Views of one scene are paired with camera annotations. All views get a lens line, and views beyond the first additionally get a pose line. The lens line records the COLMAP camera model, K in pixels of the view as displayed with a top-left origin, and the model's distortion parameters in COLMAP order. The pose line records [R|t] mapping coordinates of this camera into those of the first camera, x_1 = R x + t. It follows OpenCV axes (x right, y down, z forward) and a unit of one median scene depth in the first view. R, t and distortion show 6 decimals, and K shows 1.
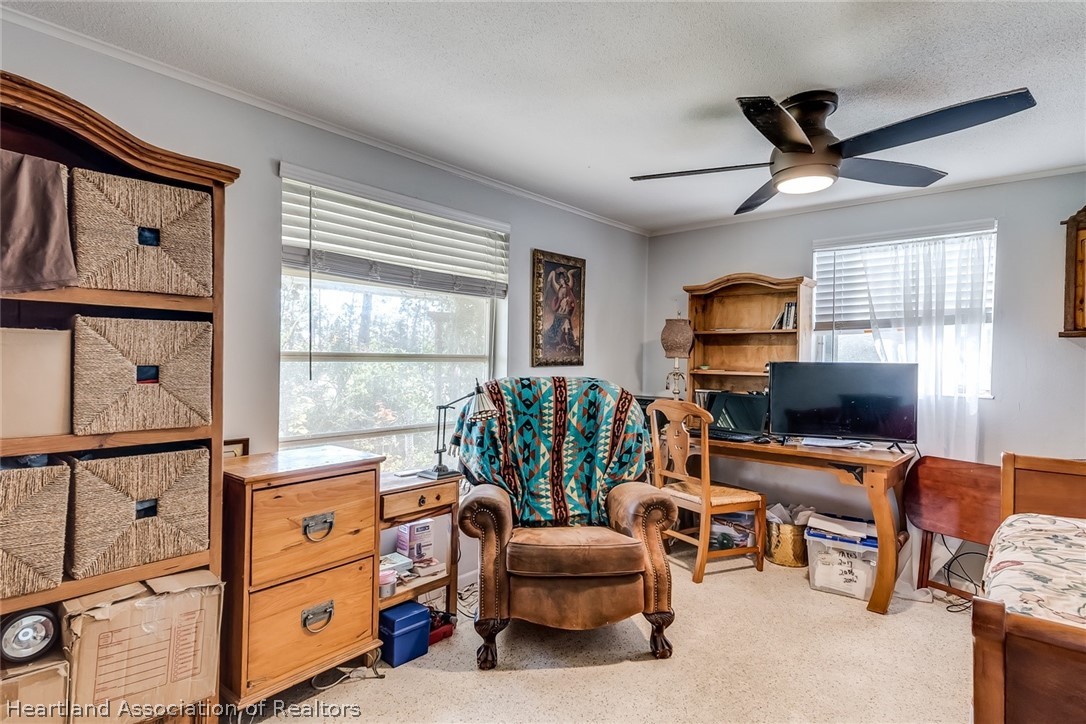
lens RADIAL K [[634.7, 0, 549.4], [0, 634.7, 364.4], [0, 0, 1]] dist [0.030435, -0.002817]
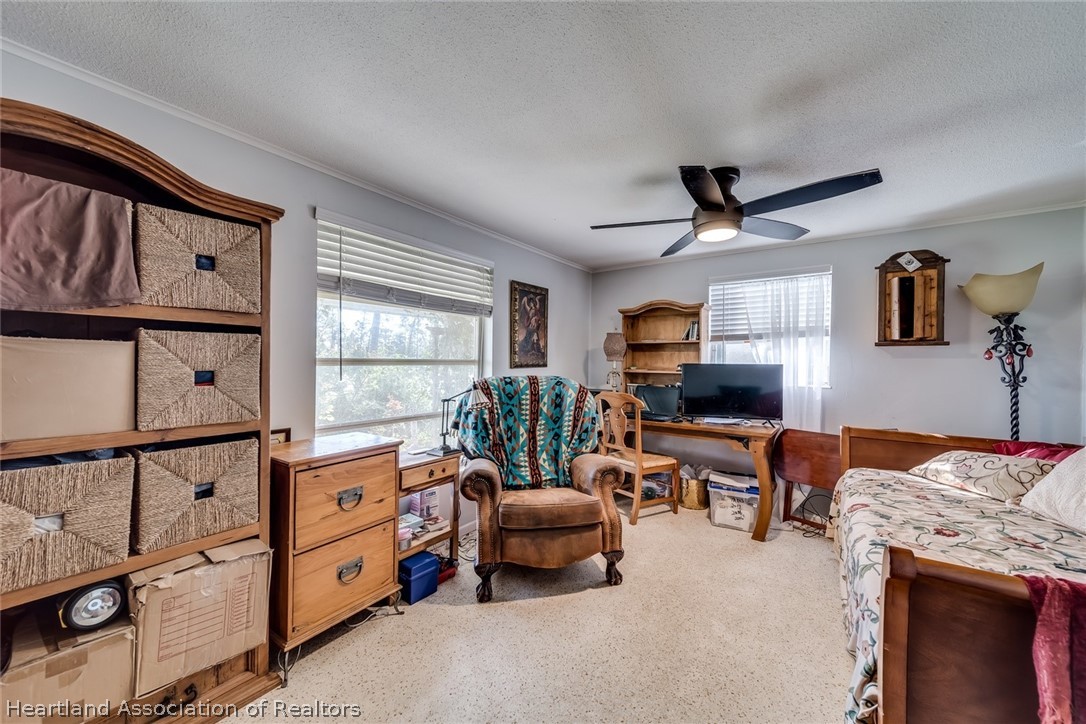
lens RADIAL K [[420.4, 0, 532.2], [0, 420.4, 362.1], [0, 0, 1]] dist [0.003911, 0.000302]
pose [[0.994664, -0.005159, 0.103039, -0.086113], [0.005493, 0.999981, -0.002957, -0.007521], [-0.103022, 0.003507, 0.994673, 0.136143]]
